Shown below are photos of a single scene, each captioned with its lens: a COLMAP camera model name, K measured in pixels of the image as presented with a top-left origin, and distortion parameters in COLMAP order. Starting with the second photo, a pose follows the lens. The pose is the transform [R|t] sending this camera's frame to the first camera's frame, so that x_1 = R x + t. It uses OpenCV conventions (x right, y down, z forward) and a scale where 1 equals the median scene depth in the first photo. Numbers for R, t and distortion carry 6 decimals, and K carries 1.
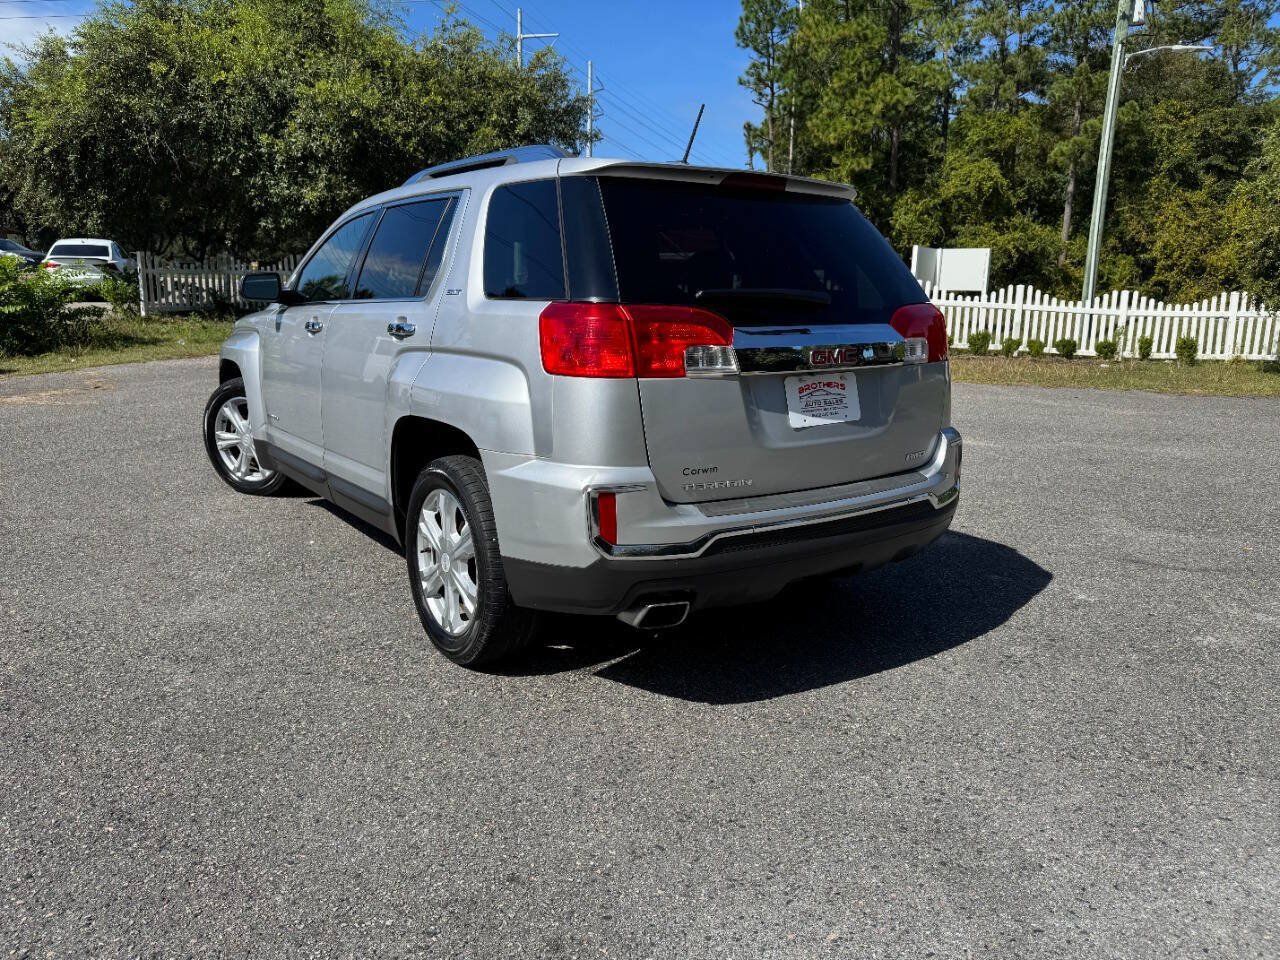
lens RADIAL K [[909.7, 0, 632.3], [0, 909.7, 474.8], [0, 0, 1]] dist [0.021041, -0.026172]
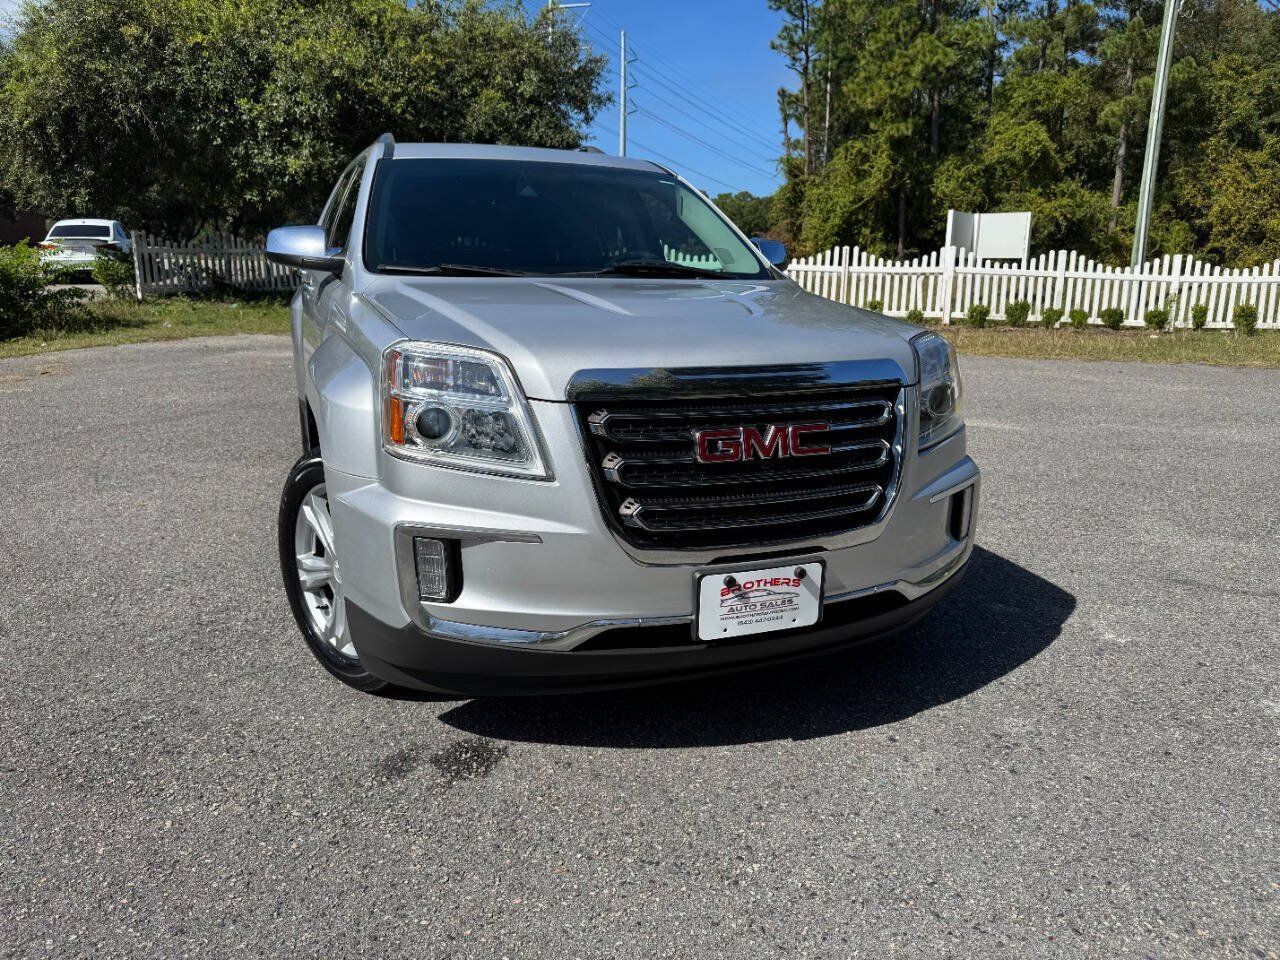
lens RADIAL K [[909.7, 0, 644.8], [0, 909.7, 485.6], [0, 0, 1]] dist [0.021041, -0.026172]
pose [[0.999434, -0.007066, -0.032887, 0.034931], [0.008191, 0.999382, 0.034195, -0.005556], [0.032625, -0.034445, 0.998874, 0.061659]]
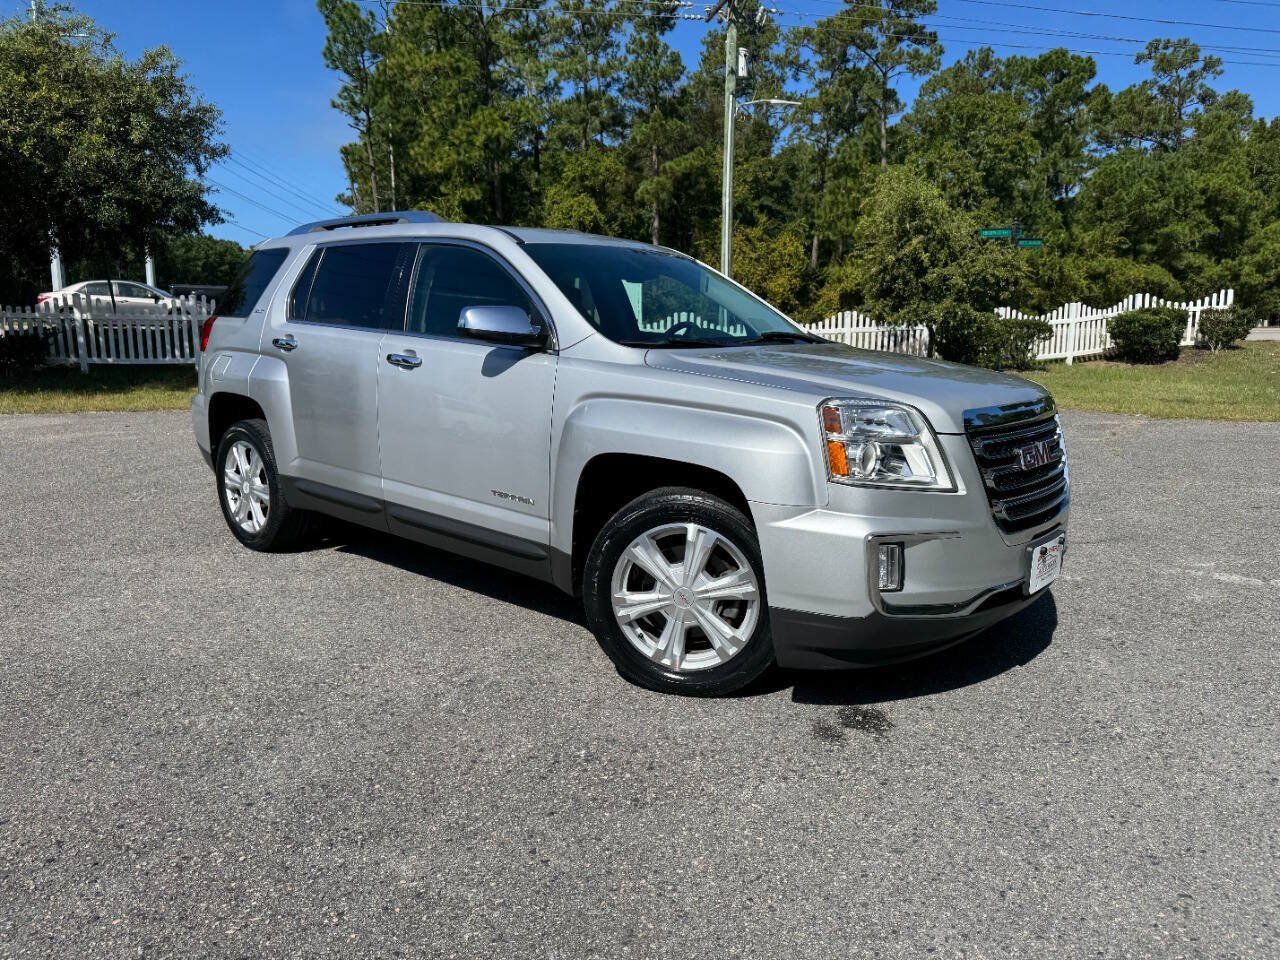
lens RADIAL K [[909.7, 0, 633.0], [0, 909.7, 489.8], [0, 0, 1]] dist [0.021041, -0.026172]
pose [[0.903260, -0.101931, 0.416812, -0.118619], [0.108346, 0.994079, 0.008310, -0.010763], [-0.415191, 0.037654, 0.908955, 0.053006]]
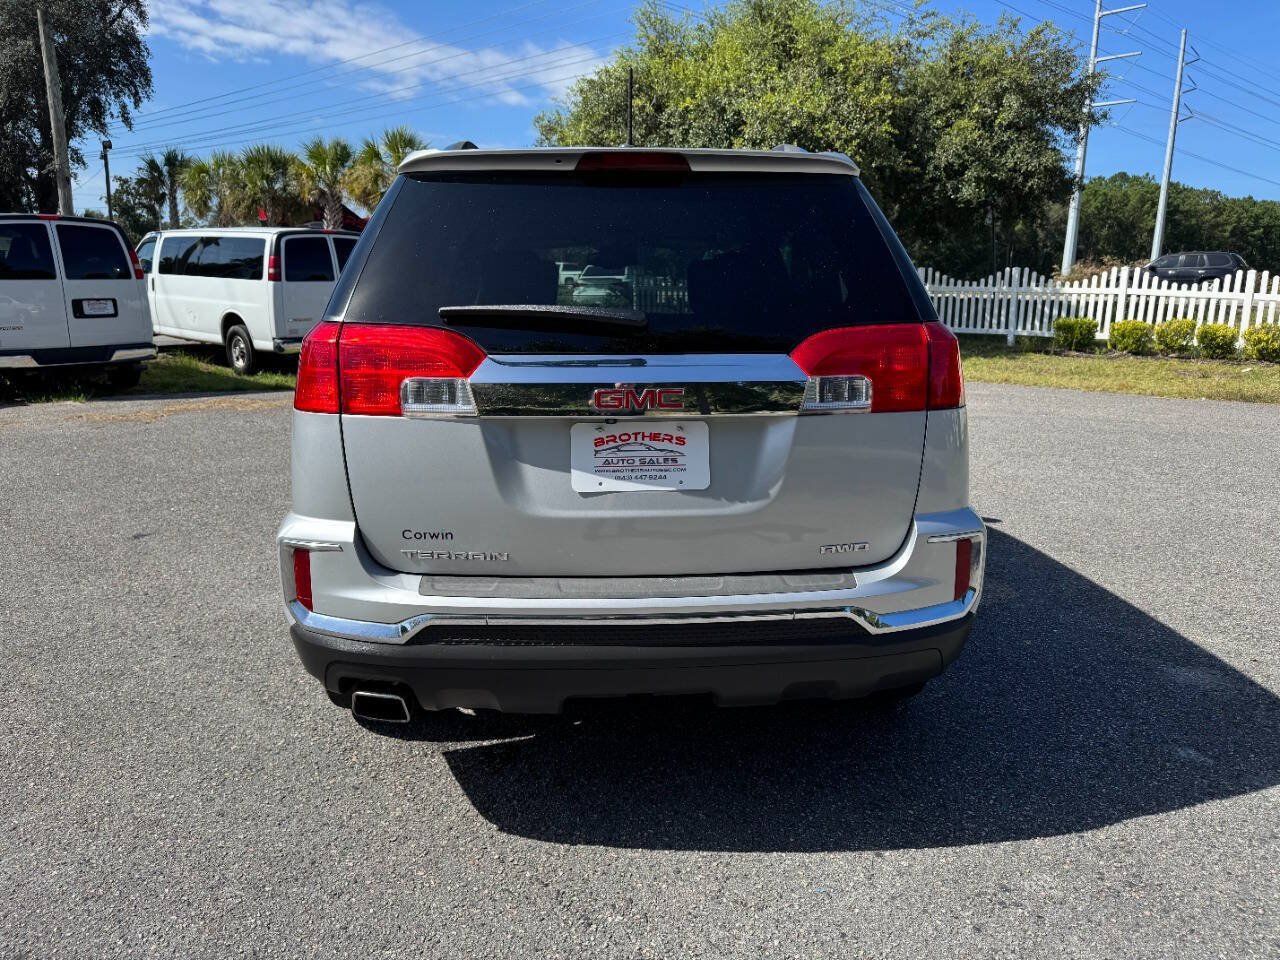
lens RADIAL K [[909.7, 0, 645.2], [0, 909.7, 483.9], [0, 0, 1]] dist [0.021041, -0.026172]
pose [[0.844257, 0.094588, -0.527525, 0.112310], [-0.094211, 0.995168, 0.027663, -0.015408], [0.527593, 0.026343, 0.849089, 0.074003]]
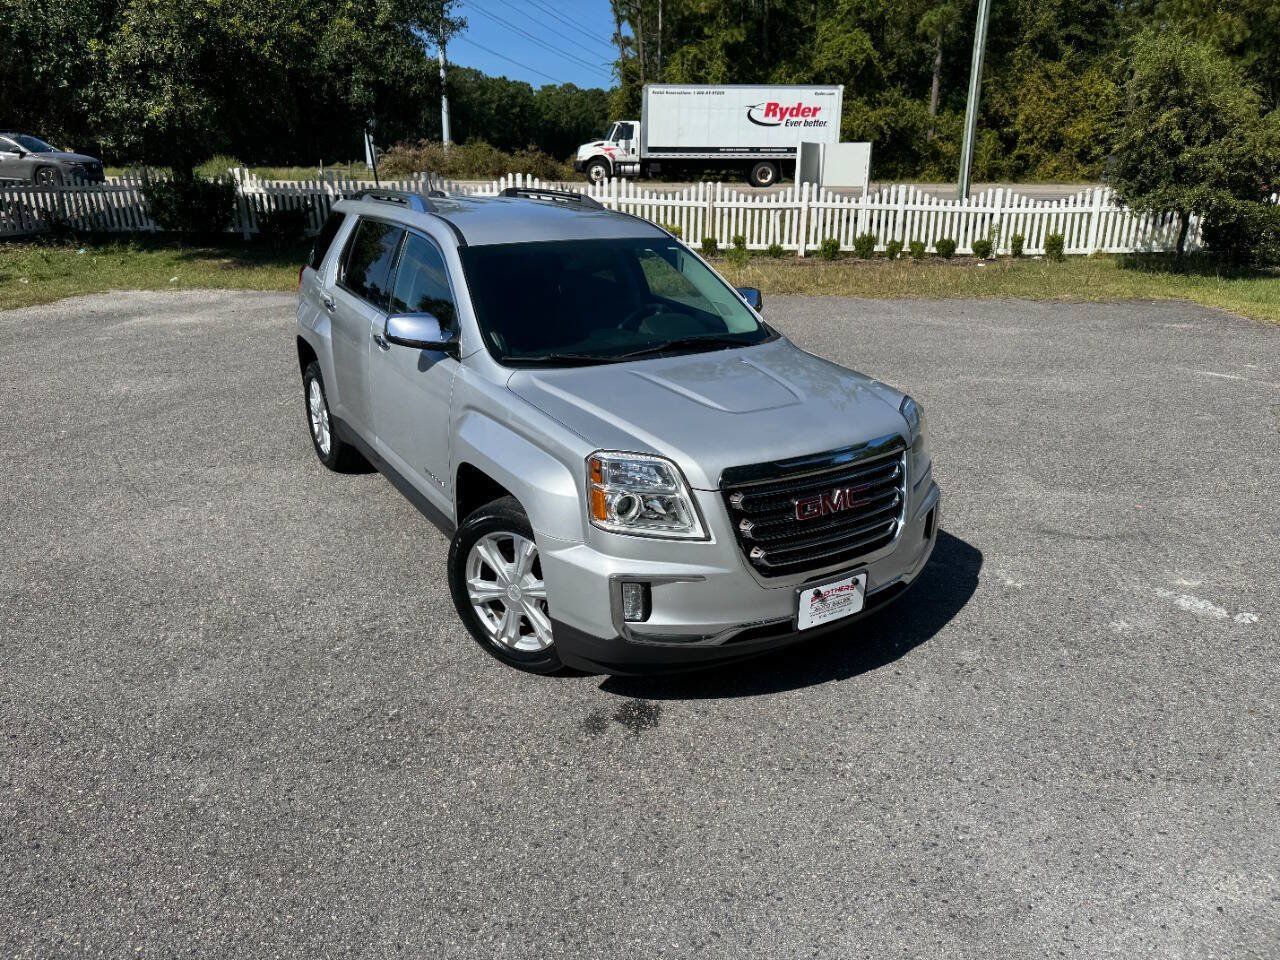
lens RADIAL K [[909.7, 0, 639.9], [0, 909.7, 492.0], [0, 0, 1]] dist [0.021041, -0.026172]
pose [[0.988801, -0.072206, 0.130610, -0.024376], [0.052174, 0.987192, 0.150766, -0.044216], [-0.139823, -0.142264, 0.979903, -0.002982]]
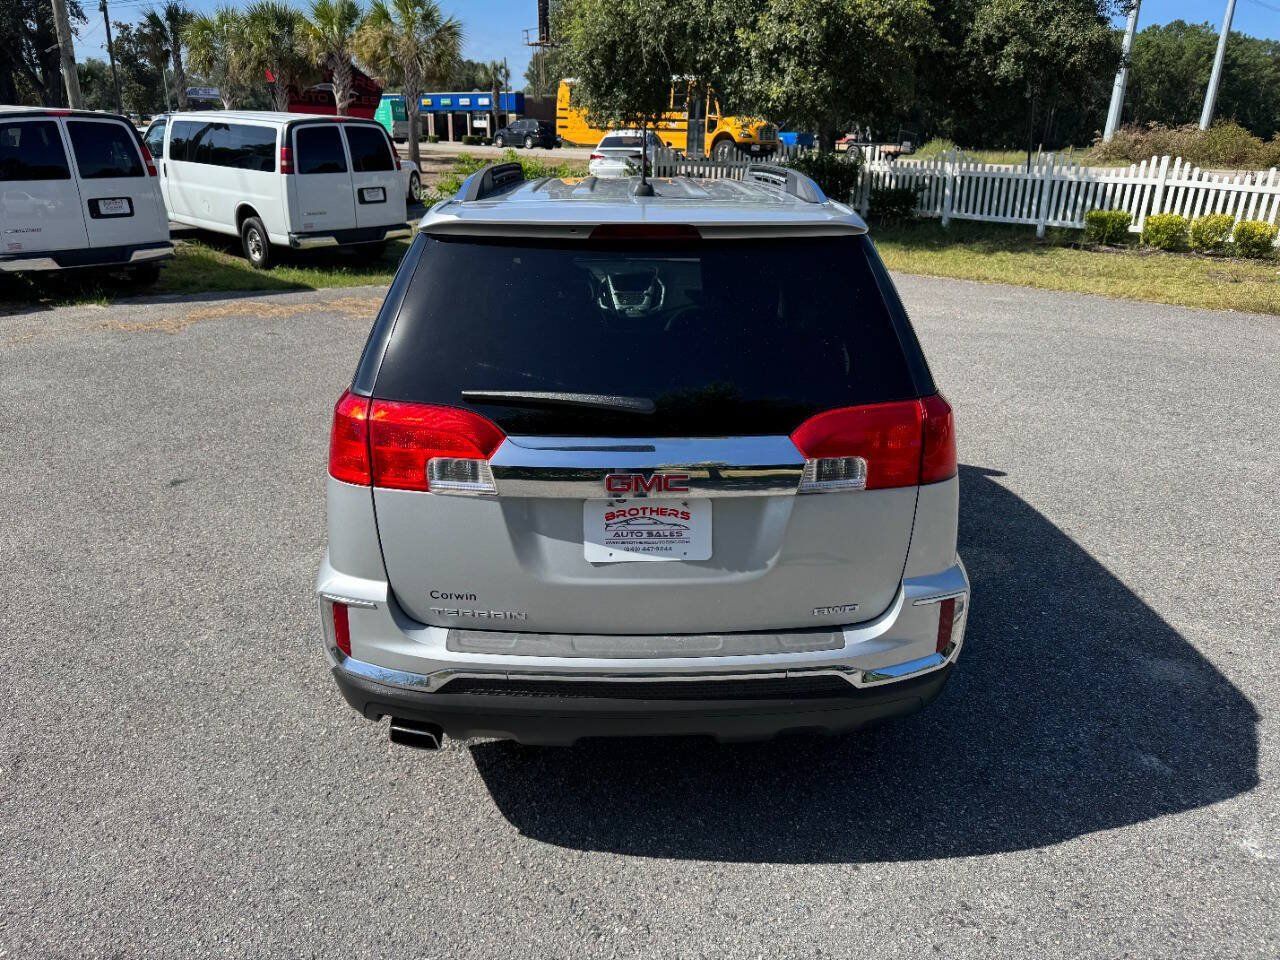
lens RADIAL K [[909.7, 0, 639.2], [0, 909.7, 473.9], [0, 0, 1]] dist [0.021041, -0.026172]
pose [[0.829368, 0.177824, -0.529649, 0.114569], [-0.104107, 0.980581, 0.166201, -0.048764], [0.548918, -0.082702, 0.831775, 0.066756]]
